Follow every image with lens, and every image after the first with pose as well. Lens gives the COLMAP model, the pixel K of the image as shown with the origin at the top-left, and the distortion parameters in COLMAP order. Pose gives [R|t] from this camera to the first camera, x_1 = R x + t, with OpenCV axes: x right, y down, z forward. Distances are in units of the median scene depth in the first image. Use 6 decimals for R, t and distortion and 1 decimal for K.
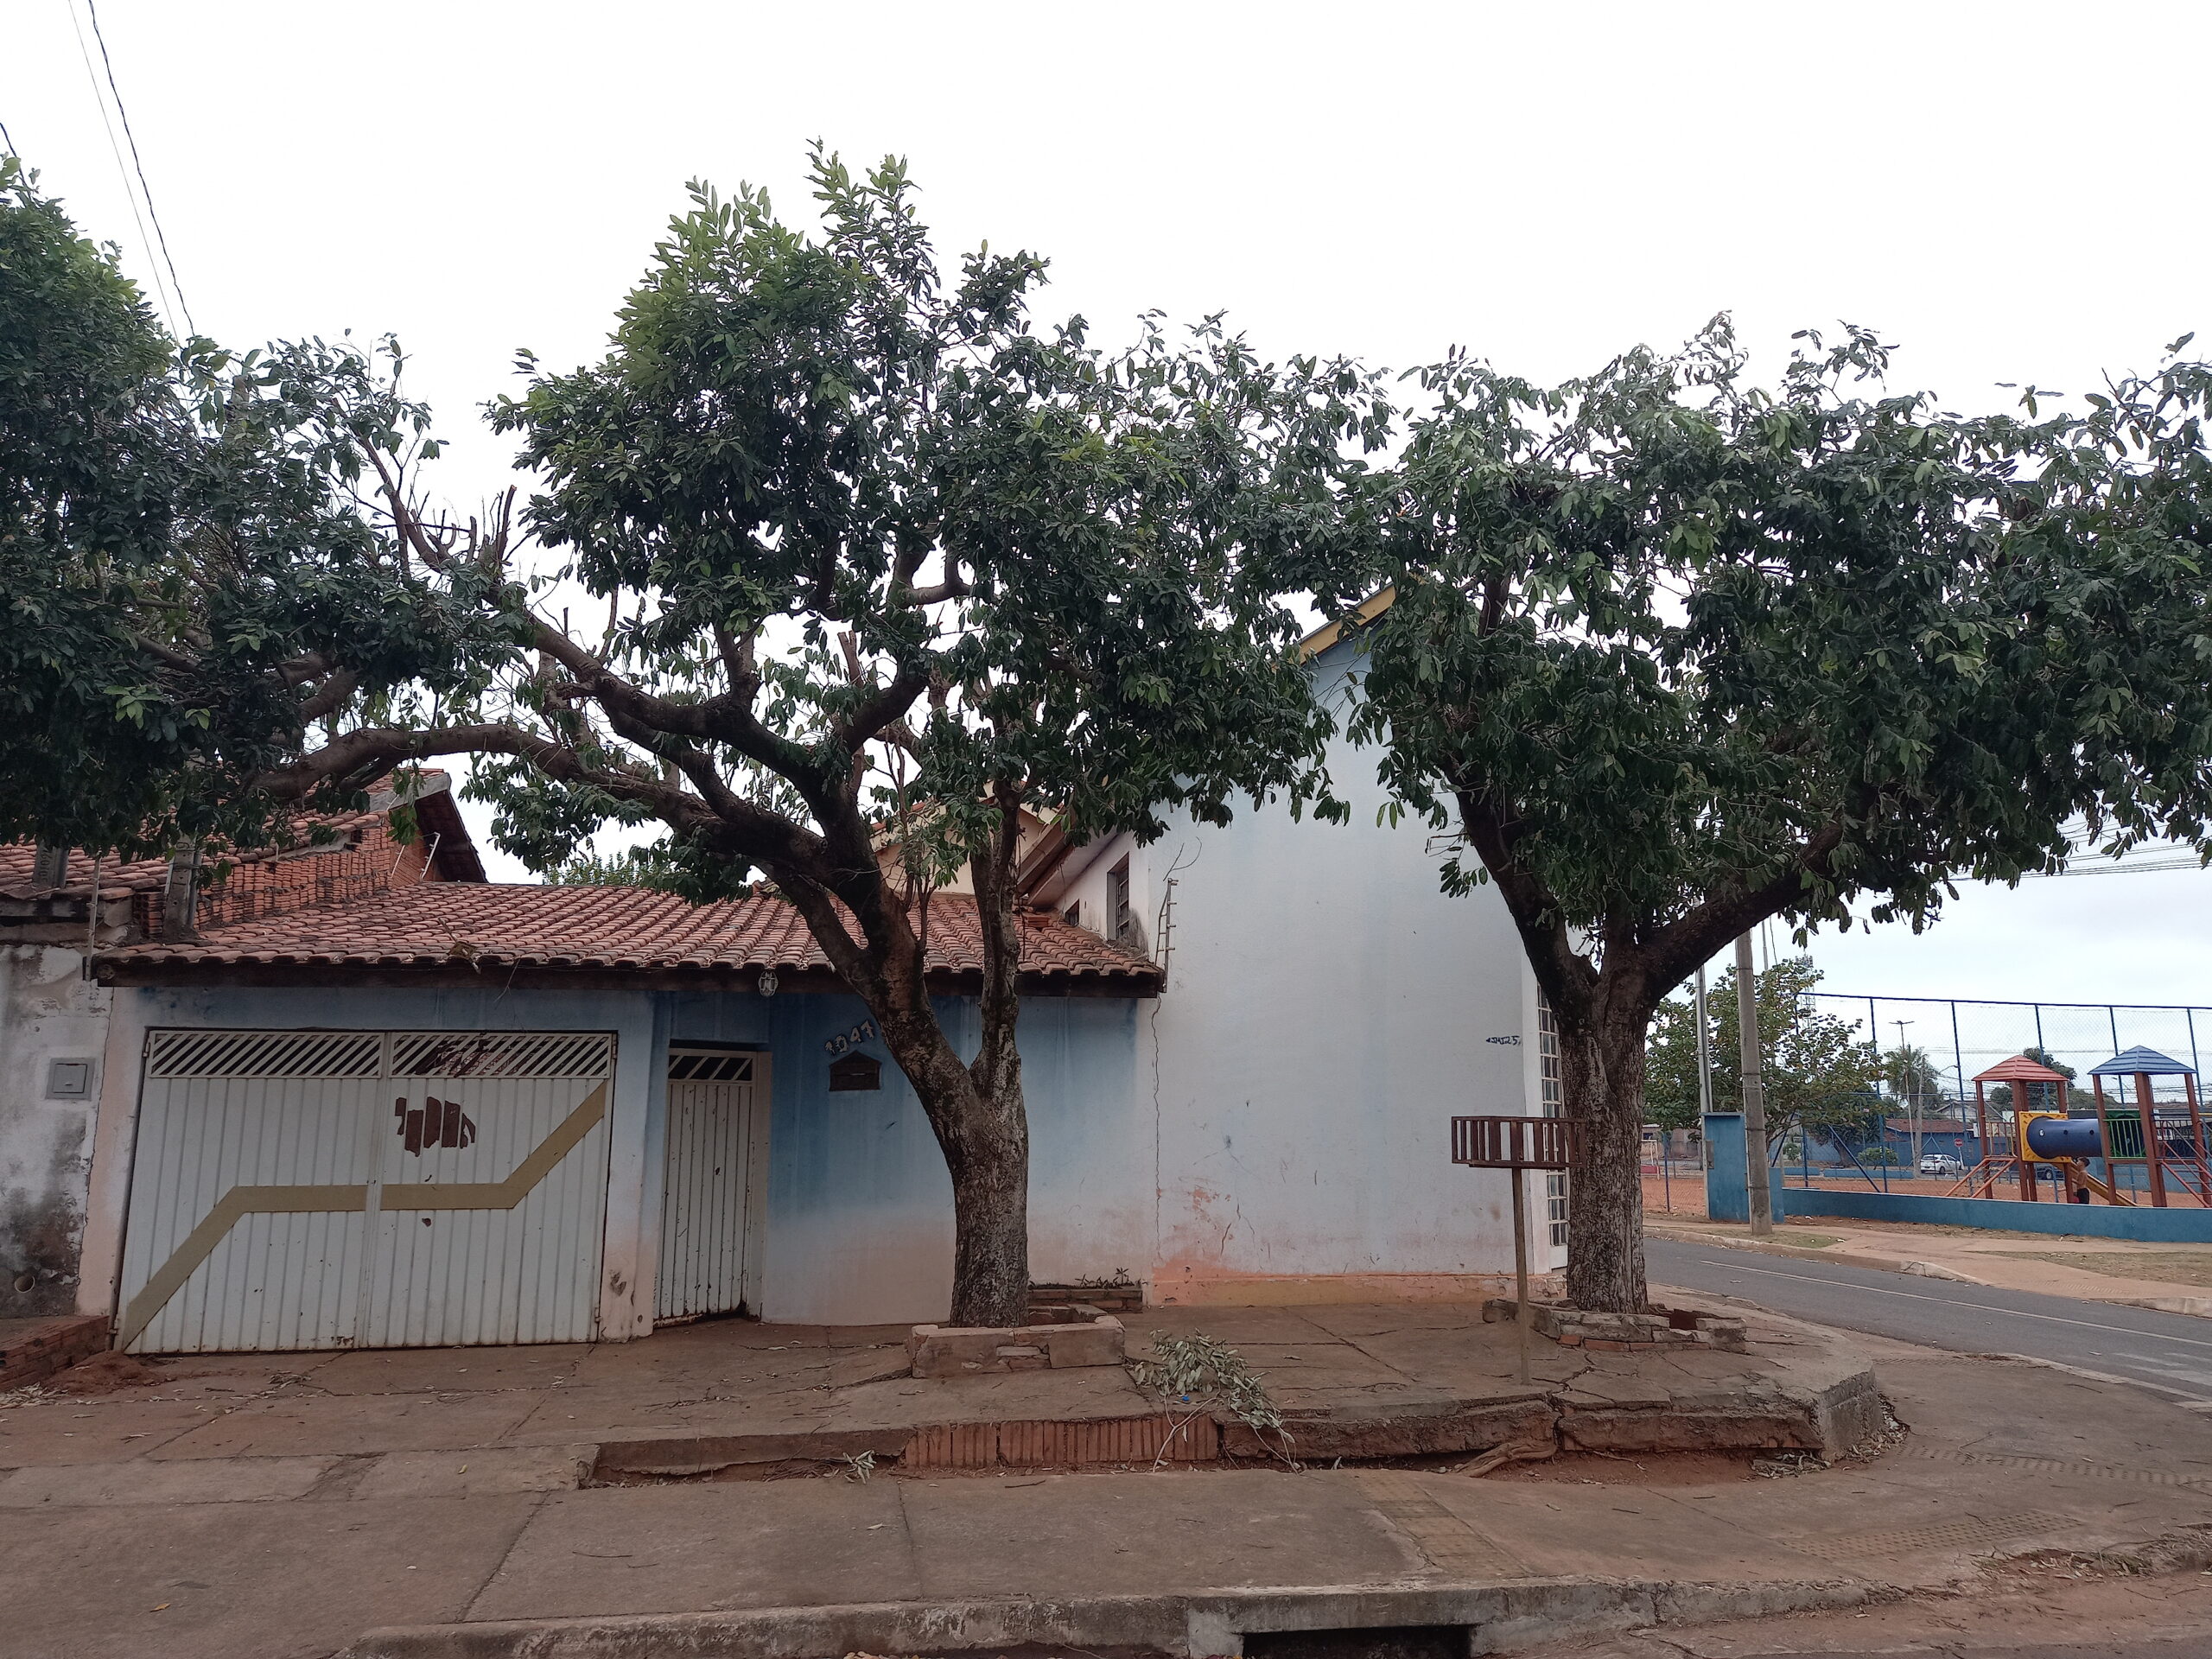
lens RADIAL K [[1580.4, 0, 1106.0], [0, 1580.4, 829.5], [0, 0, 1]] dist [0.065623, -0.059909]
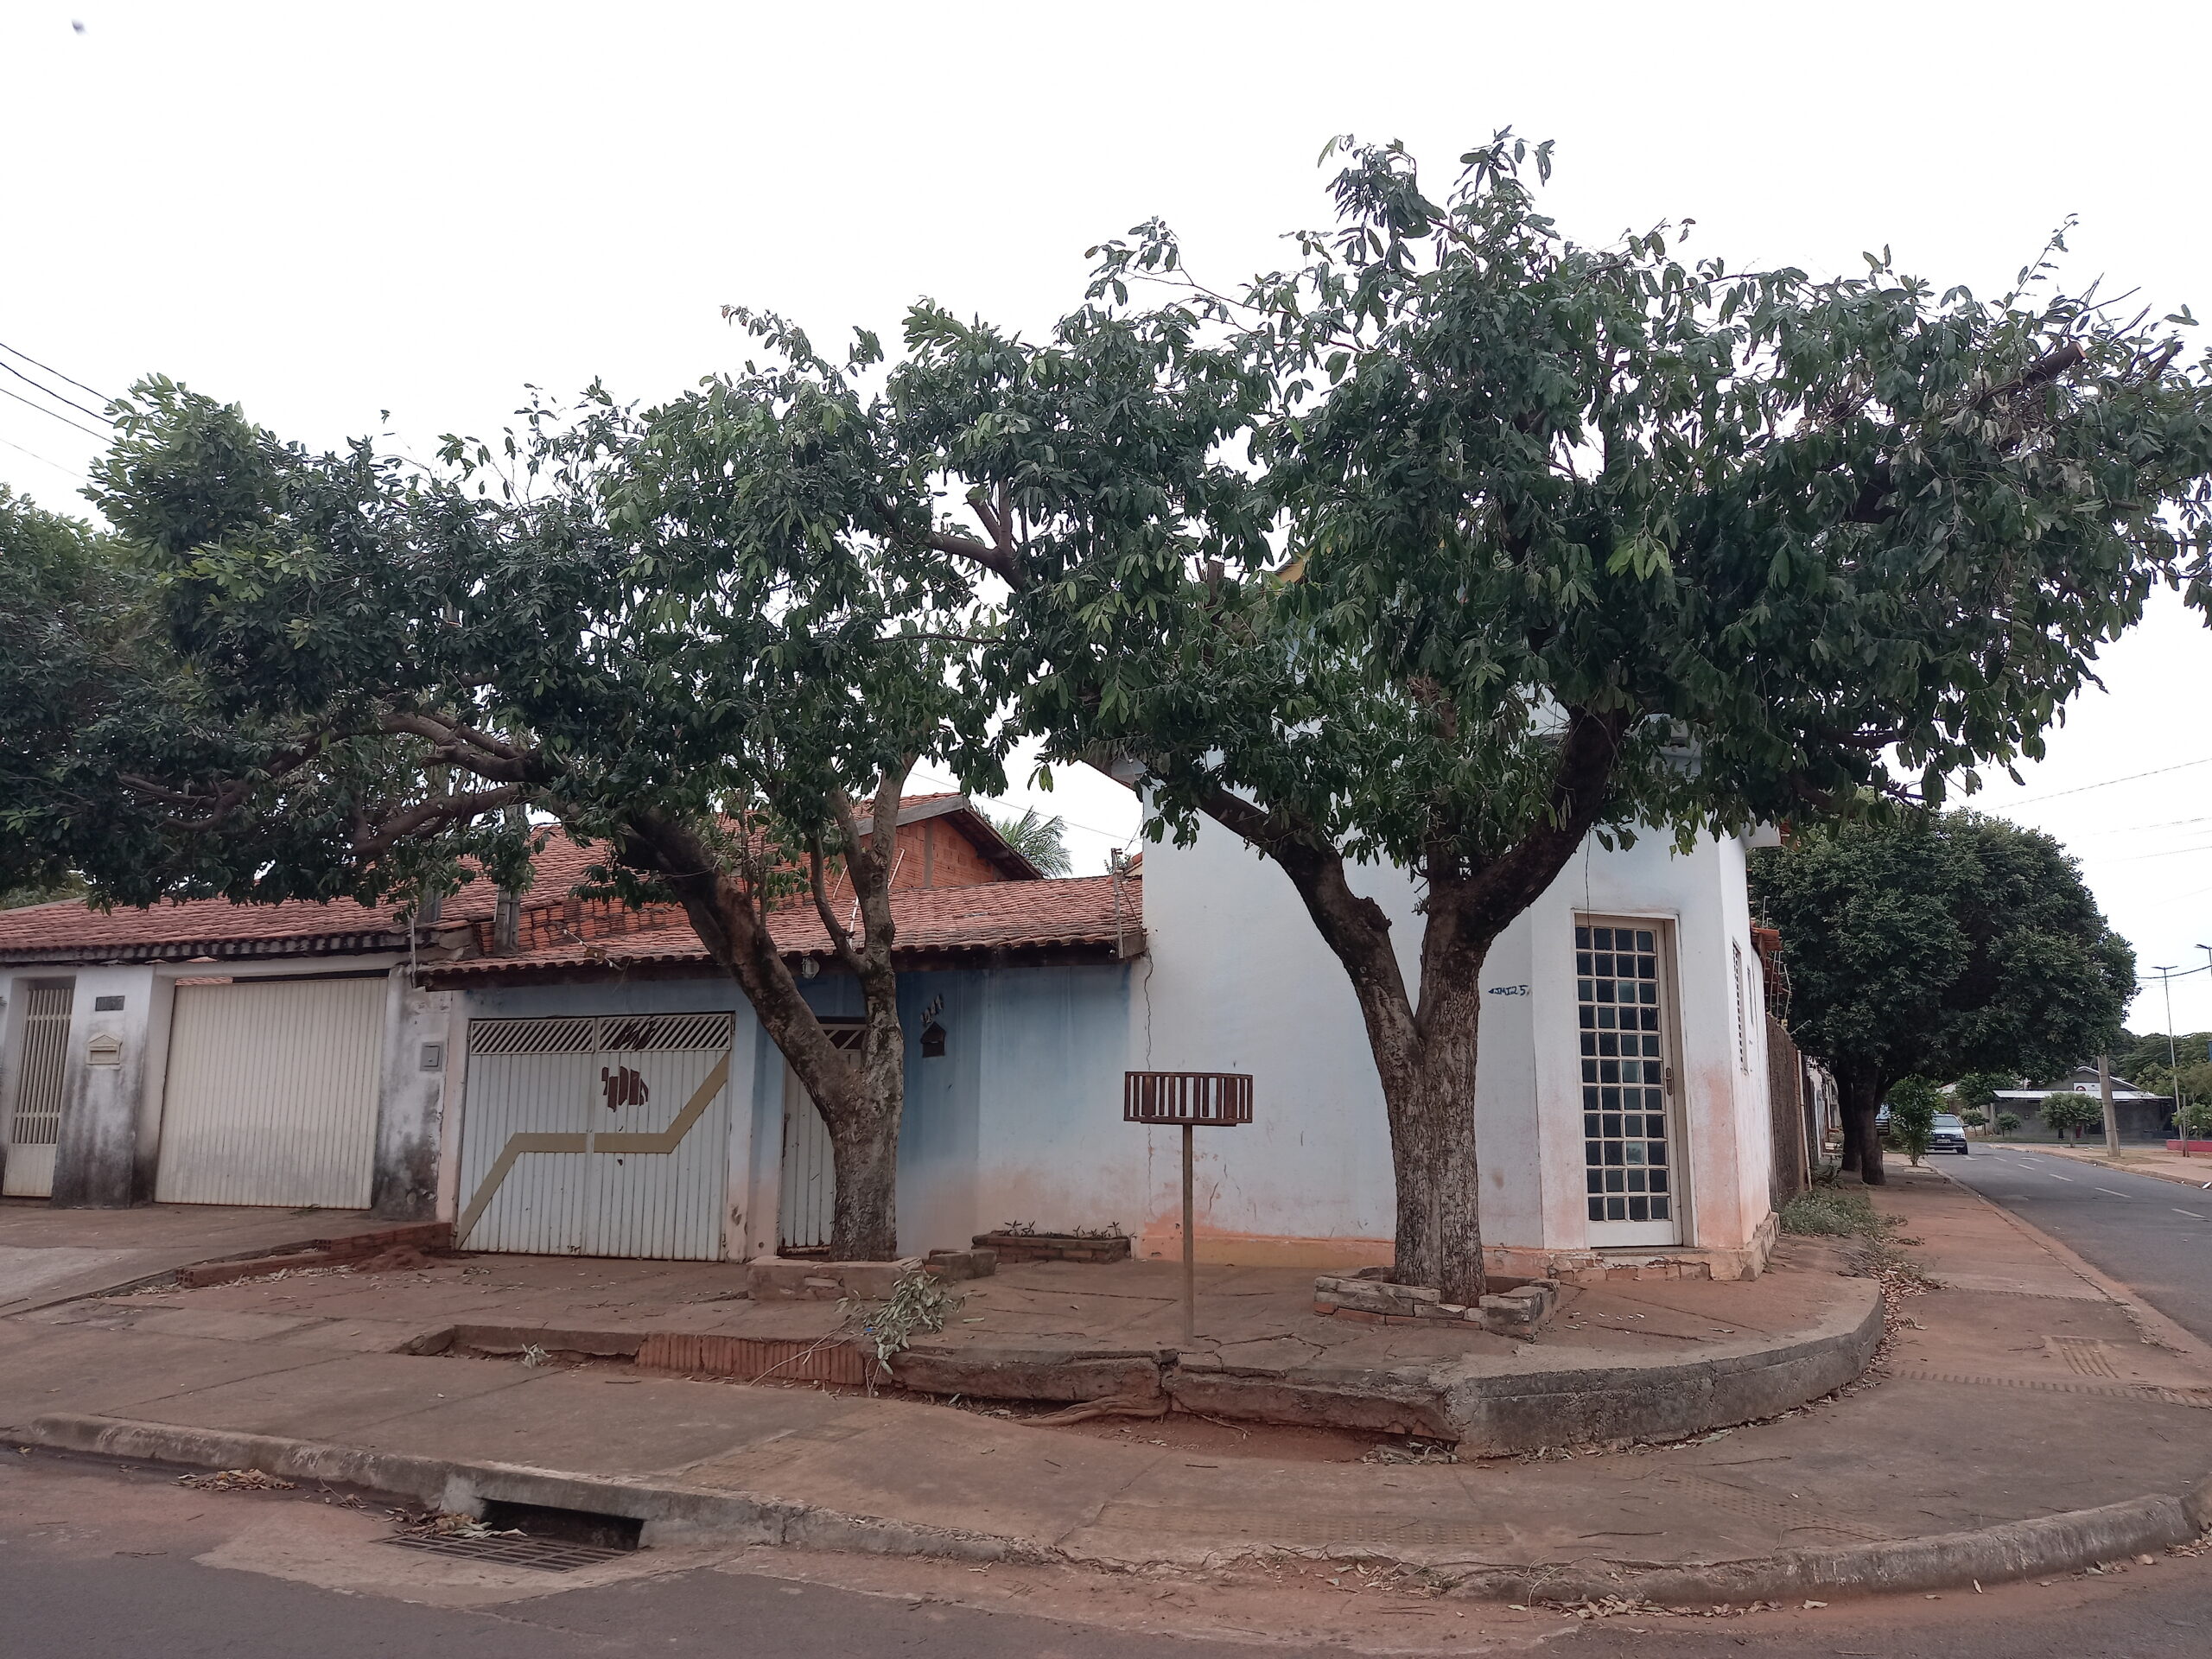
lens RADIAL K [[1580.4, 0, 1106.0], [0, 1580.4, 829.5], [0, 0, 1]] dist [0.065623, -0.059909]
pose [[0.836742, -0.092907, -0.539658, 0.684680], [0.102970, 0.994617, -0.011578, 0.034823], [0.537829, -0.045881, 0.841804, 0.146534]]
